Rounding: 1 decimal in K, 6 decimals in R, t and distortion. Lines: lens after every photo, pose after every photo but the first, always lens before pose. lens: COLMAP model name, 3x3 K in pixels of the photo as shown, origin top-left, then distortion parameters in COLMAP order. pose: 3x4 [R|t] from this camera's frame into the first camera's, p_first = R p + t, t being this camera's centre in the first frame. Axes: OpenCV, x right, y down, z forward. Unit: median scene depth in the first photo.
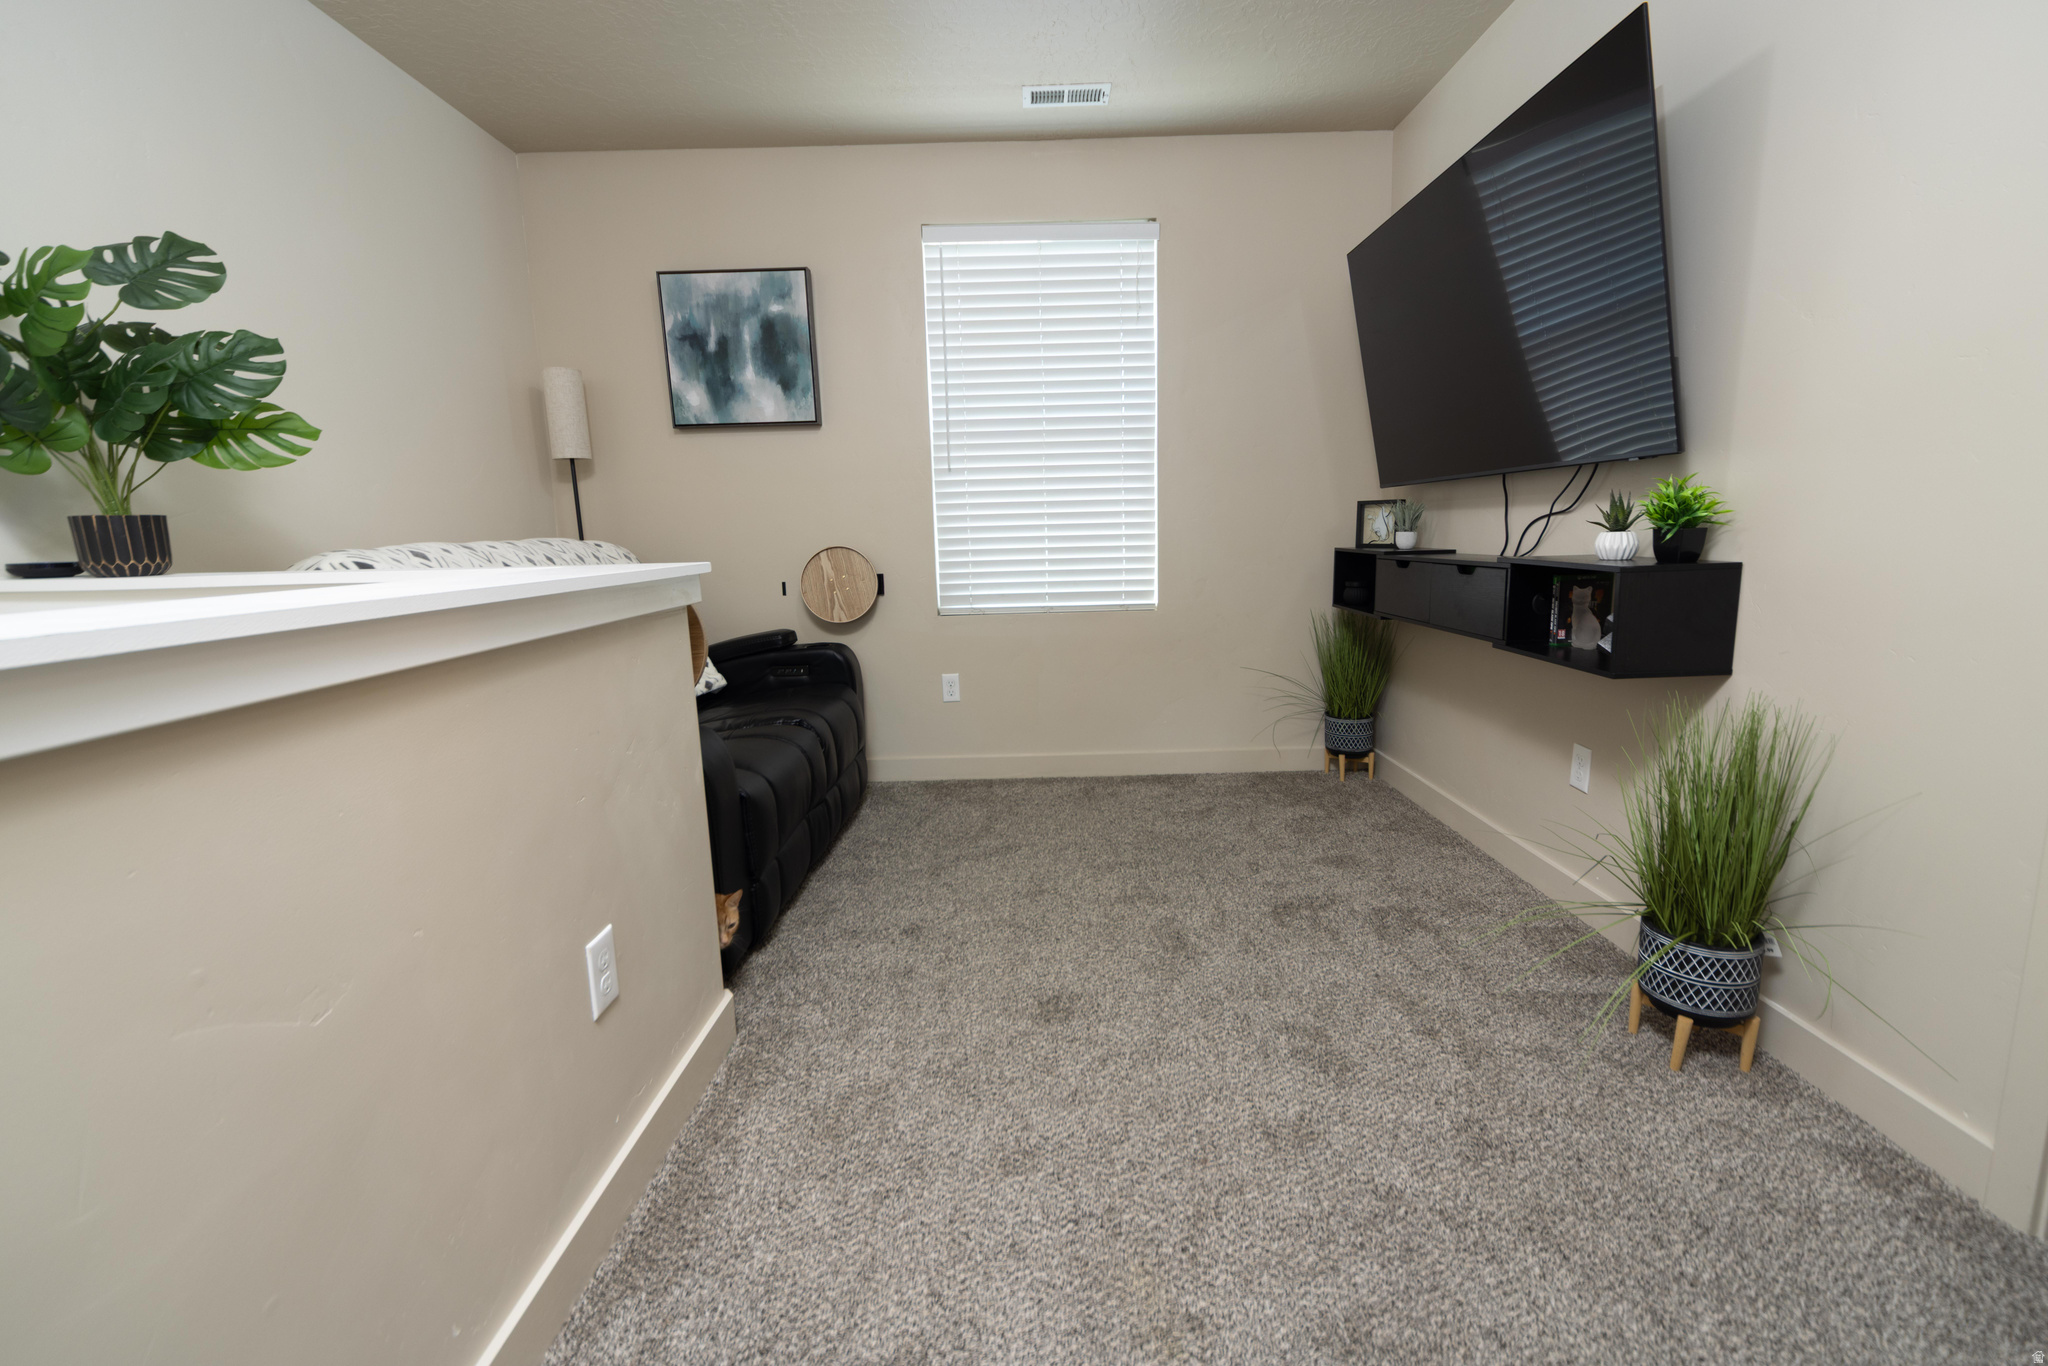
lens RADIAL K [[859.5, 0, 1009.9], [0, 859.5, 687.6], [0, 0, 1]] dist [0.001221, 0.000733]
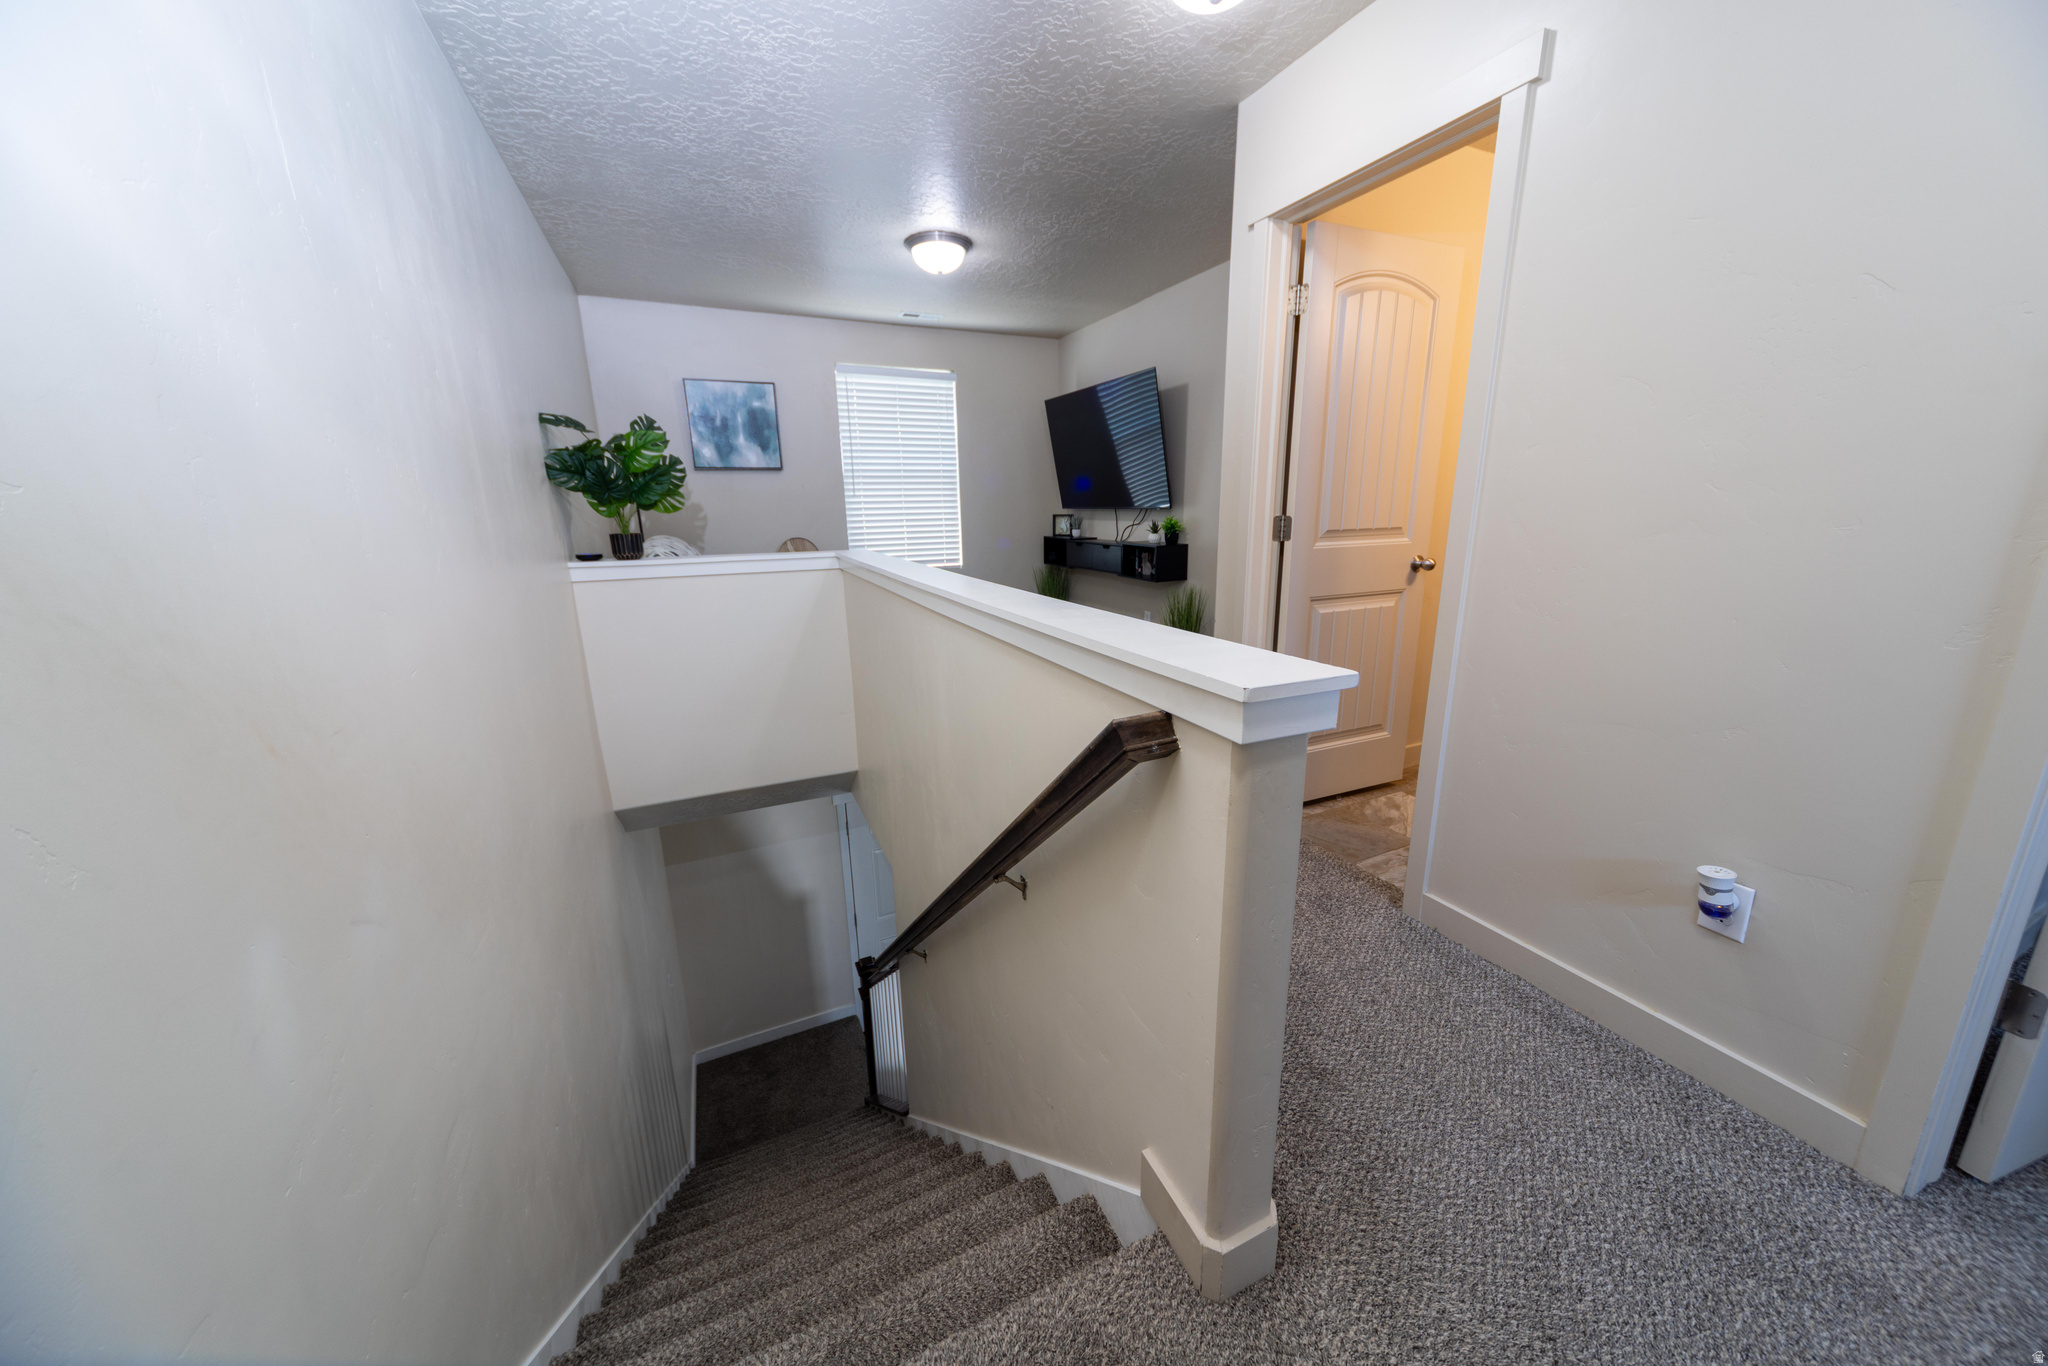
lens RADIAL K [[692.9, 0, 1018.7], [0, 692.9, 676.5], [0, 0, 1]] dist [0.002337, 0.000322]
pose [[0.916985, -0.084845, 0.389795, -0.397713], [0.064994, 0.995840, 0.063862, 0.071841], [-0.393592, -0.033226, 0.918685, -0.588221]]
